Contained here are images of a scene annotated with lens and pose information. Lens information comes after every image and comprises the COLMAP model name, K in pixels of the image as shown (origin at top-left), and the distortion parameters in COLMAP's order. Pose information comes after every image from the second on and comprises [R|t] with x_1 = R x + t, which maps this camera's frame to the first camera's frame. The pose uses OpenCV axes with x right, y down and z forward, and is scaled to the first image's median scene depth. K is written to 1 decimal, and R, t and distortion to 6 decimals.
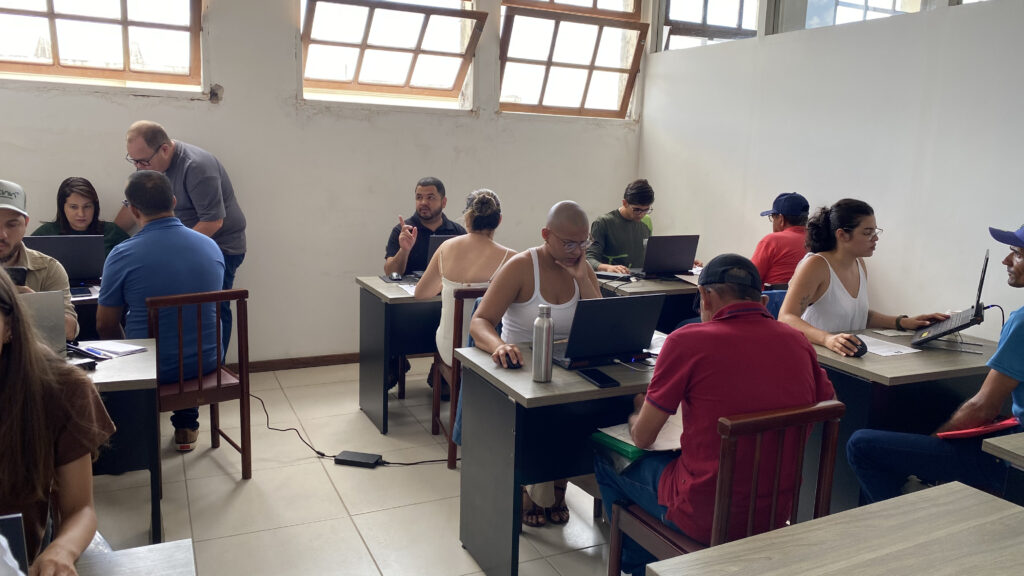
lens RADIAL K [[746.1, 0, 512.0], [0, 746.1, 288.0], [0, 0, 1]] dist [0.080219, 0.000595]
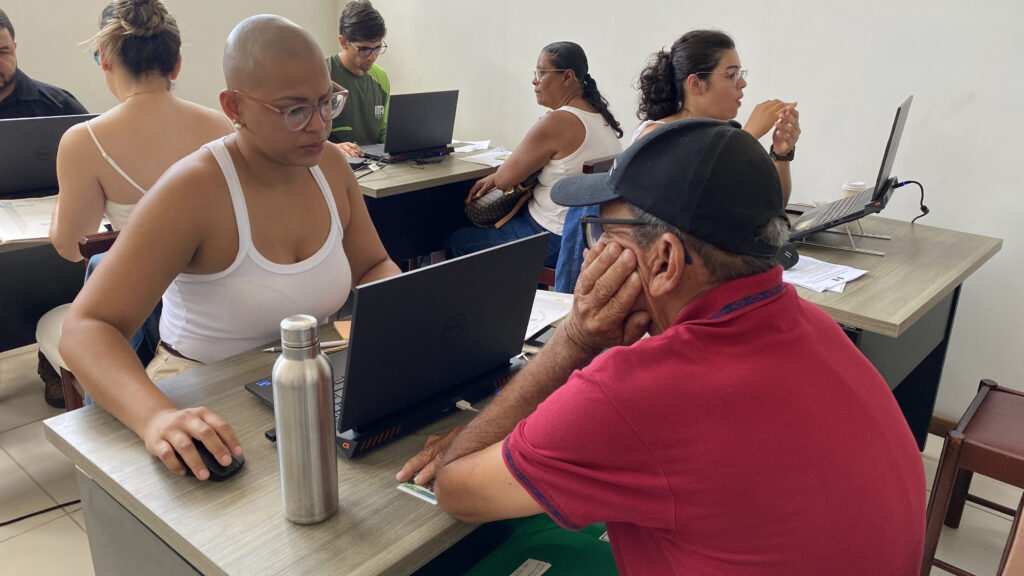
lens RADIAL K [[746.1, 0, 512.0], [0, 746.1, 288.0], [0, 0, 1]] dist [0.080219, 0.000595]
pose [[0.902789, -0.143597, 0.405404, -0.007276], [0.061071, 0.975865, 0.209660, -0.051263], [-0.425726, -0.164520, 0.889770, 0.506788]]
